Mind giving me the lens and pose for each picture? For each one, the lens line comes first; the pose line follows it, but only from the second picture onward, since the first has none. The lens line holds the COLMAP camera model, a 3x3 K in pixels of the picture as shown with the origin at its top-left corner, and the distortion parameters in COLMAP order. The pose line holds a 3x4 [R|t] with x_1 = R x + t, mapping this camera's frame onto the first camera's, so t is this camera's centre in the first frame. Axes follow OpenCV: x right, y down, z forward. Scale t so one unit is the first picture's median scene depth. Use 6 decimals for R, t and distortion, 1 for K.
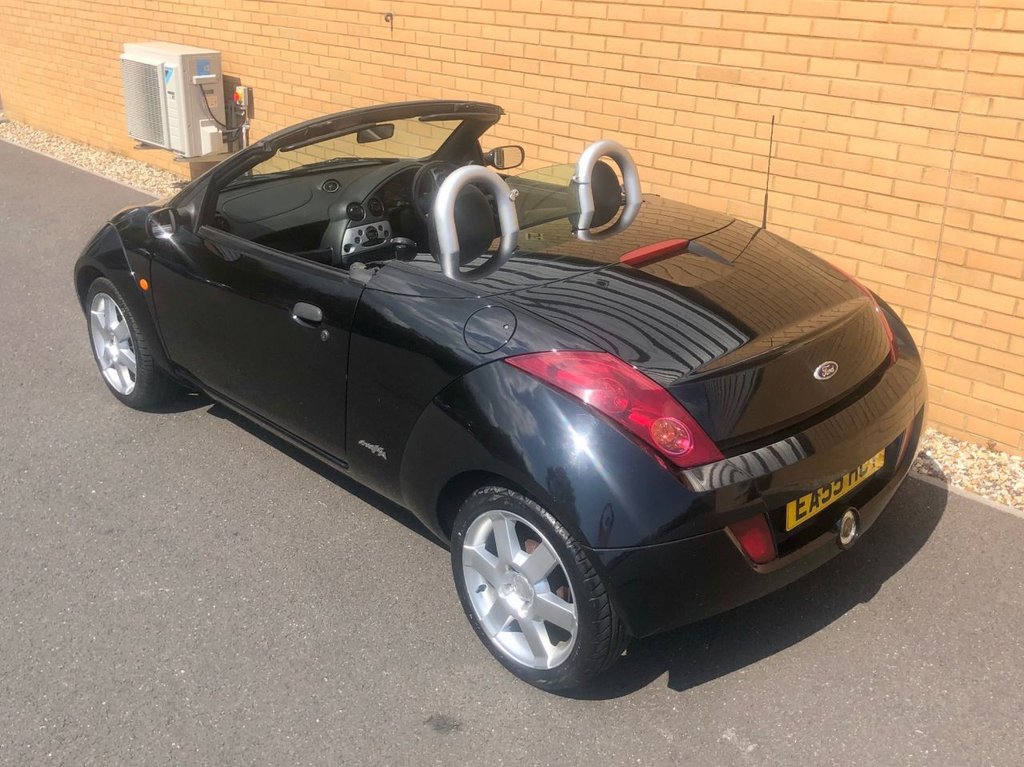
lens RADIAL K [[1087.4, 0, 508.3], [0, 1087.4, 350.0], [0, 0, 1]] dist [0.068307, -0.145470]
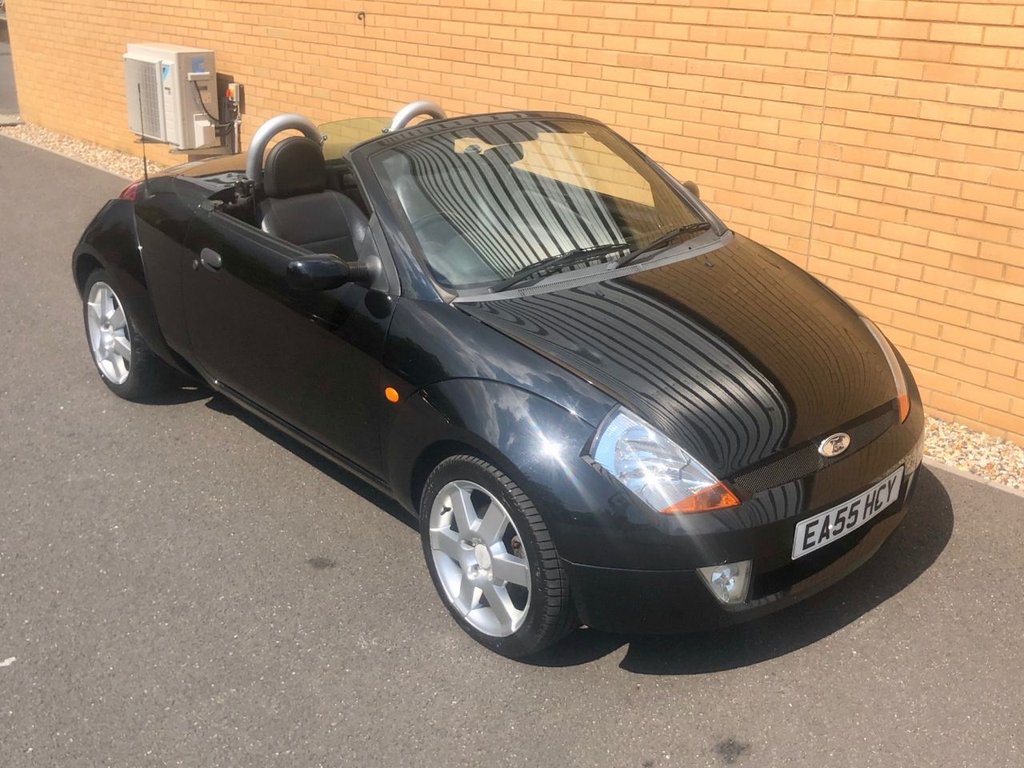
lens RADIAL K [[1166.2, 0, 505.1], [0, 1166.2, 356.3], [0, 0, 1]] dist [0.098925, -0.280792]
pose [[0.998742, 0.018737, -0.046510, 0.117512], [-0.020353, 0.999197, -0.034527, 0.087800], [0.045826, 0.035430, 0.998321, -0.177489]]
